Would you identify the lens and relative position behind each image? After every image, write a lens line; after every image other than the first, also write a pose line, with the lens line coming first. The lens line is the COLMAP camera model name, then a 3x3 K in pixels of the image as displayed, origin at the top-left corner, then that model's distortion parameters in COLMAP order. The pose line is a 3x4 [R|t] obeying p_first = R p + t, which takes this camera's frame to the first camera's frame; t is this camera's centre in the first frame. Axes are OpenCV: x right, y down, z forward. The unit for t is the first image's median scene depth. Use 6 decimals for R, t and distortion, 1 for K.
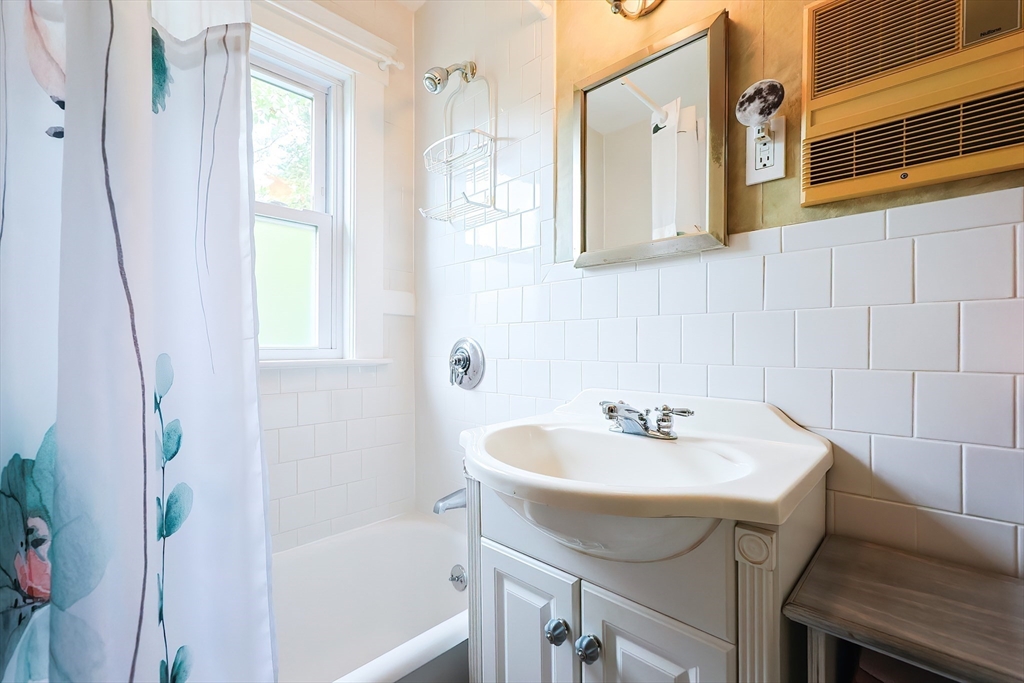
lens RADIAL K [[438.2, 0, 510.6], [0, 438.2, 349.6], [0, 0, 1]] dist [0.001472, -0.000386]
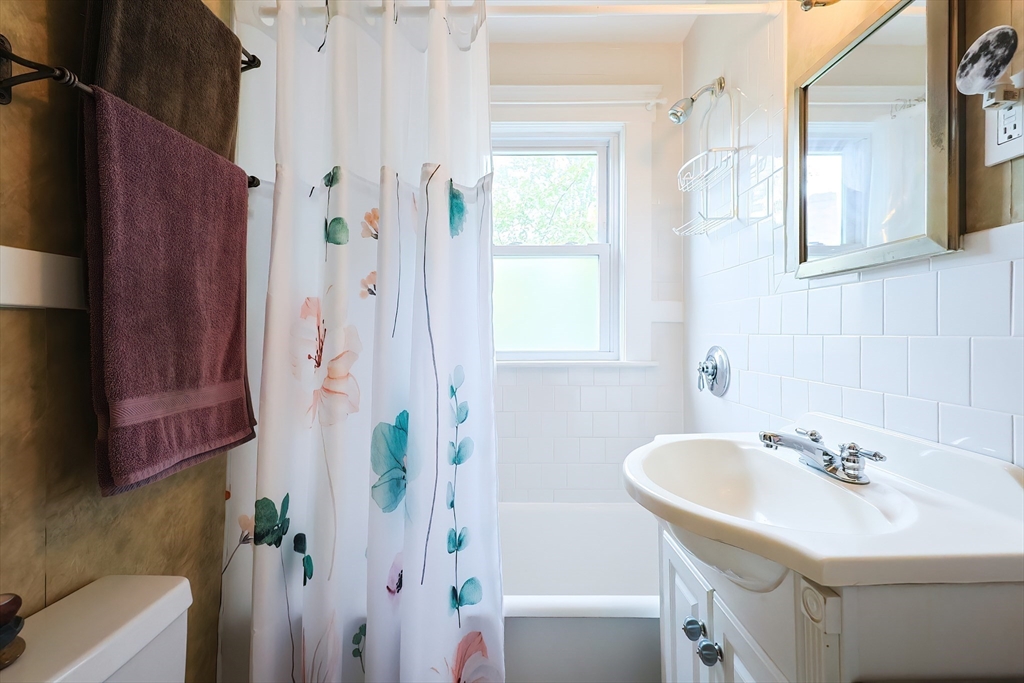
lens RADIAL K [[438.2, 0, 518.8], [0, 438.2, 333.7], [0, 0, 1]] dist [0.001472, -0.000386]
pose [[0.702754, 0.000650, -0.711432, 0.507406], [-0.003898, 0.999988, -0.002936, -0.086339], [0.711422, 0.004836, 0.702749, -0.086106]]
